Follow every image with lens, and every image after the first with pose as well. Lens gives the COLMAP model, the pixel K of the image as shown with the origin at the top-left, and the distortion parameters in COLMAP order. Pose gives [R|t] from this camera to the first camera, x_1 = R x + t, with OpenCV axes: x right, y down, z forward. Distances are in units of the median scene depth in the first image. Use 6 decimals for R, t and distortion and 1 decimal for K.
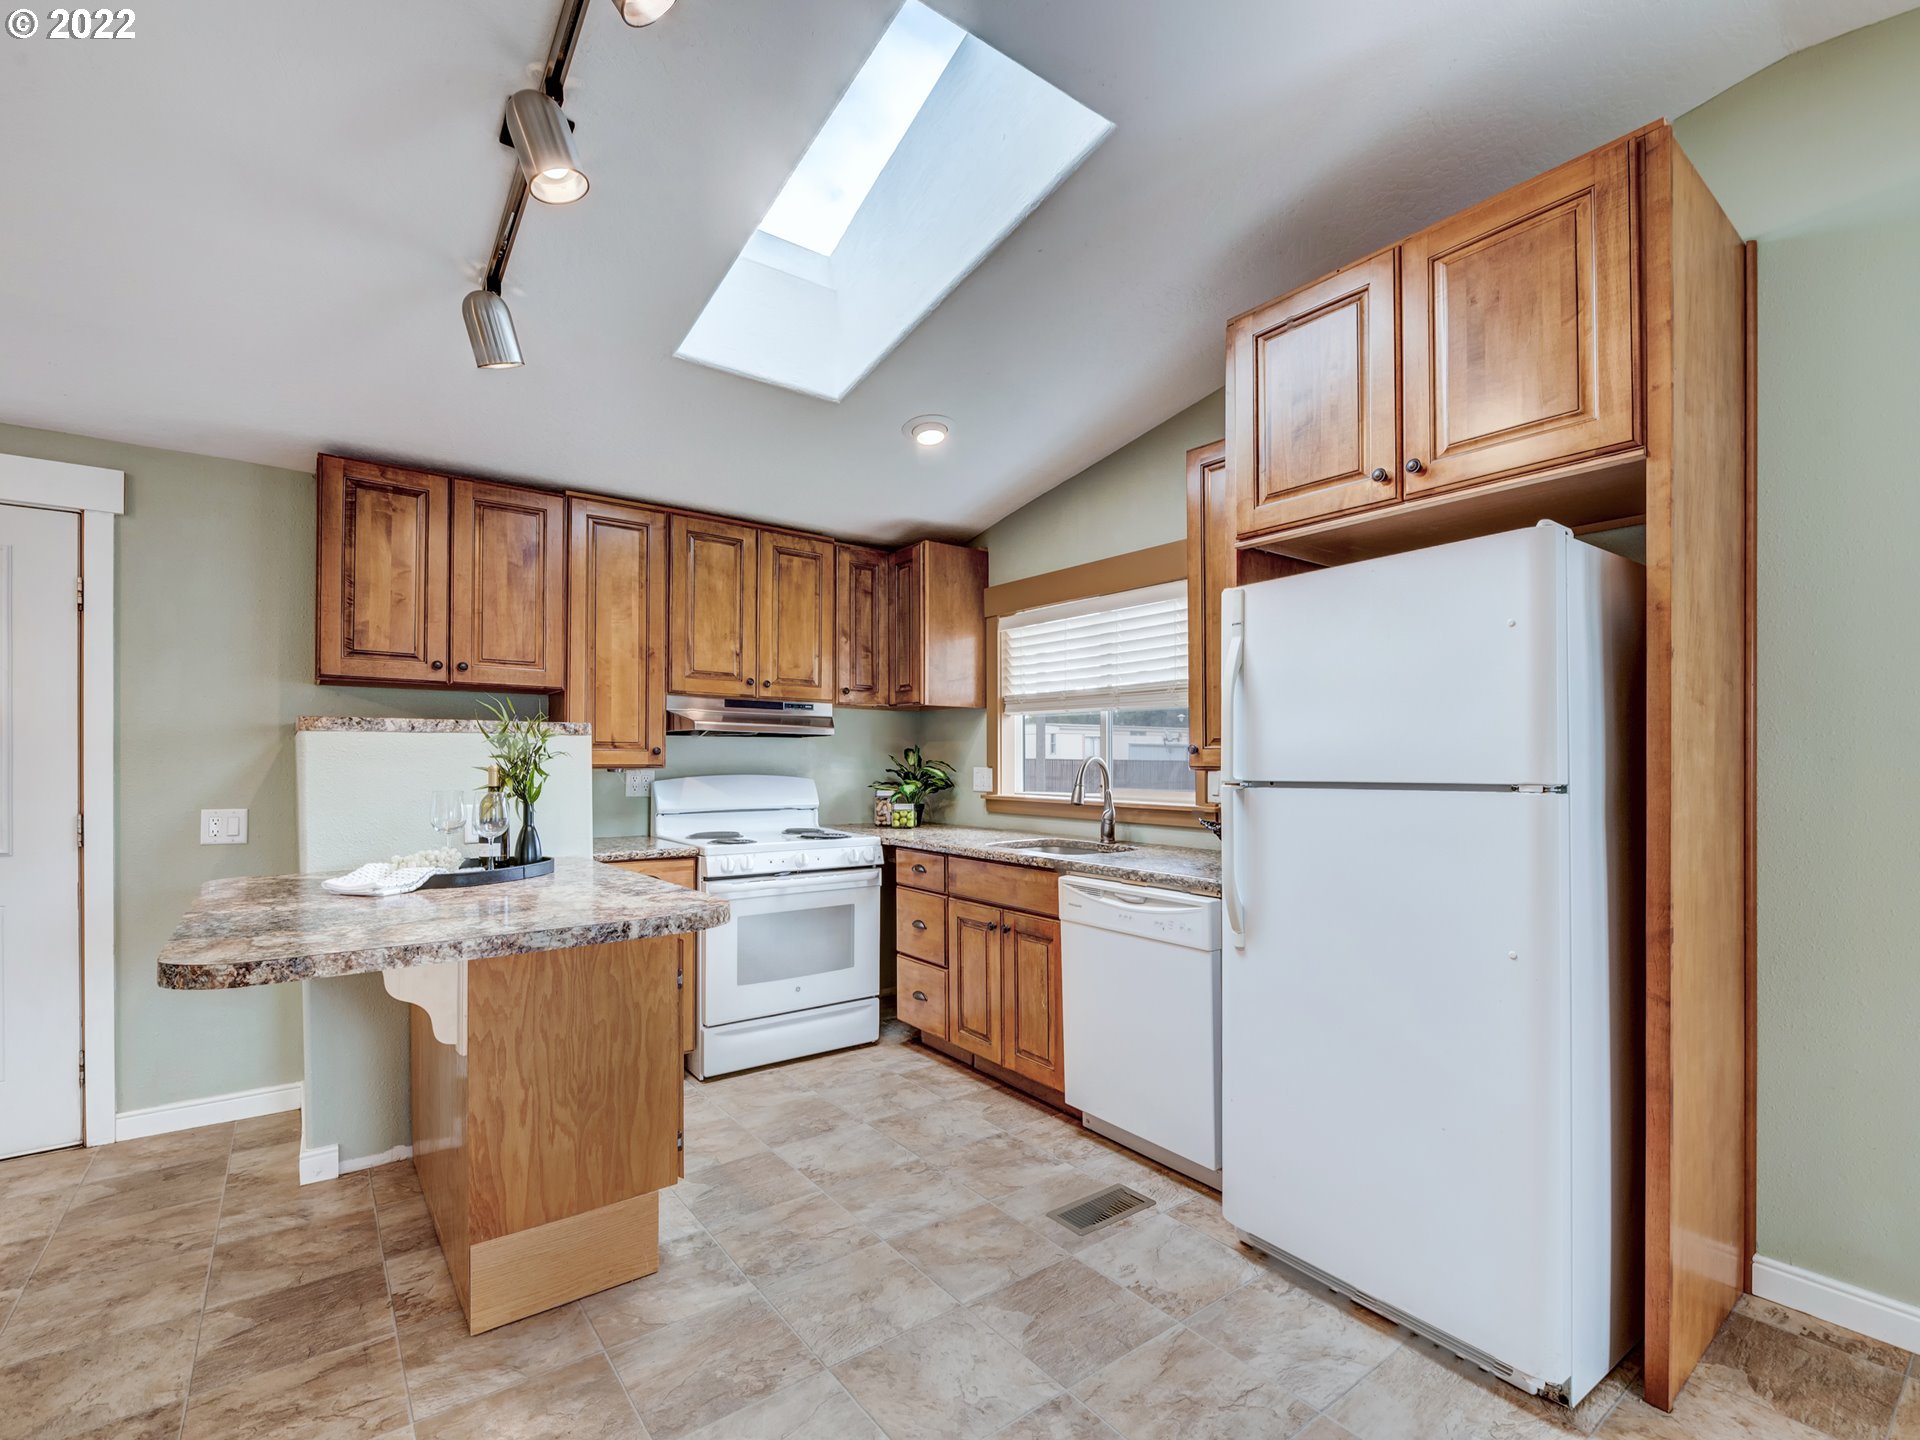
lens RADIAL K [[873.2, 0, 958.9], [0, 873.2, 744.1], [0, 0, 1]] dist [-0.008590, -0.000453]
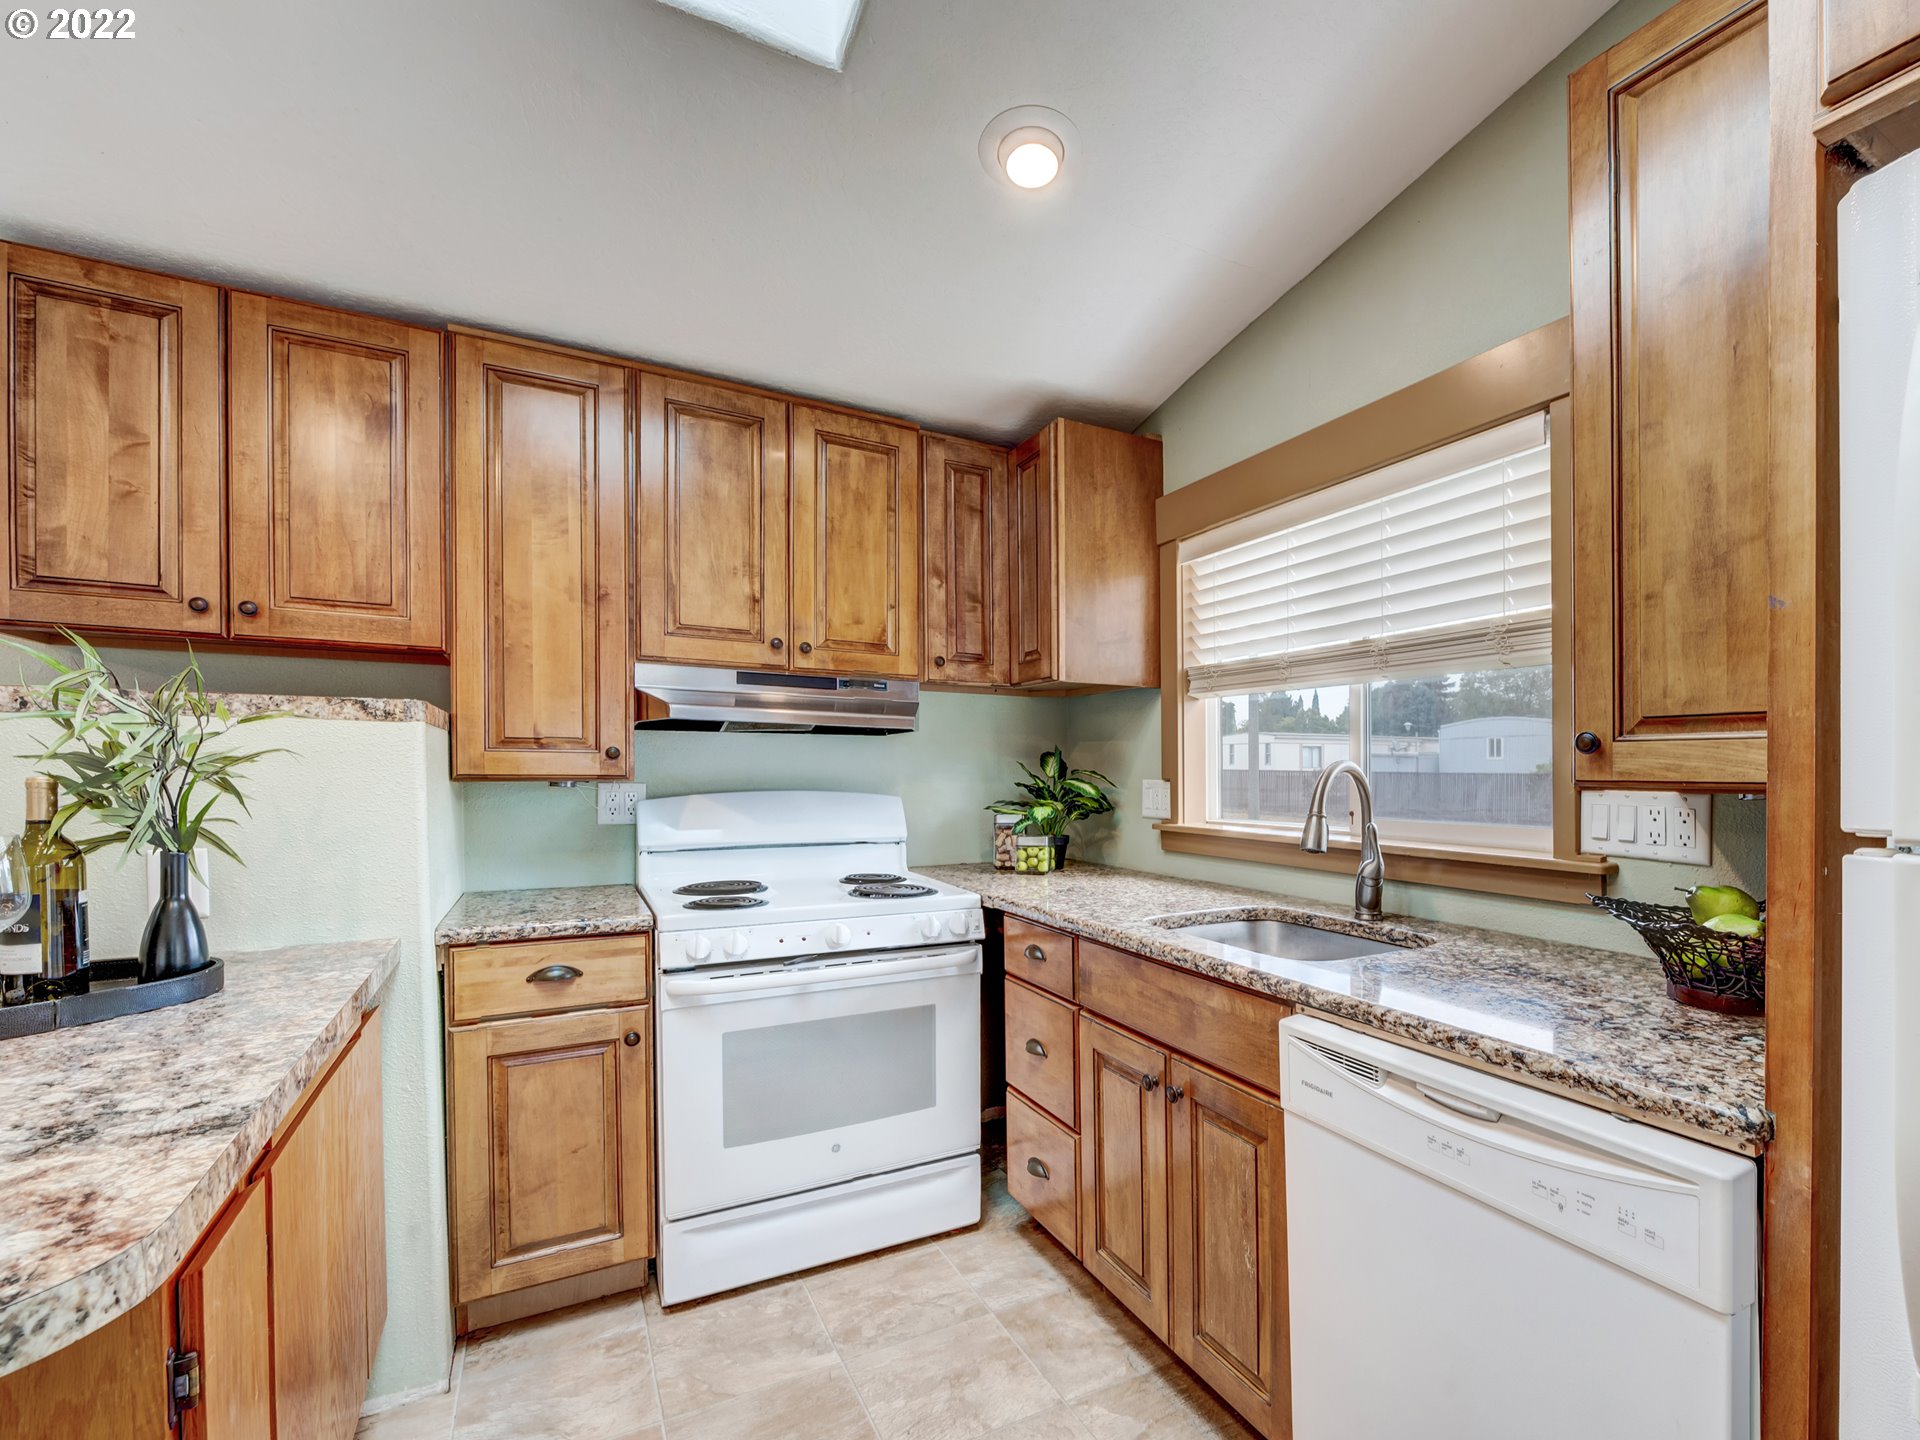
lens RADIAL K [[873.2, 0, 1068.1], [0, 873.2, 748.2], [0, 0, 1]] dist [-0.008590, -0.000453]
pose [[0.993162, -0.001604, -0.116732, 0.046780], [0.000559, 0.999960, -0.008980, 0.010326], [0.116742, 0.008854, 0.993123, 0.431820]]
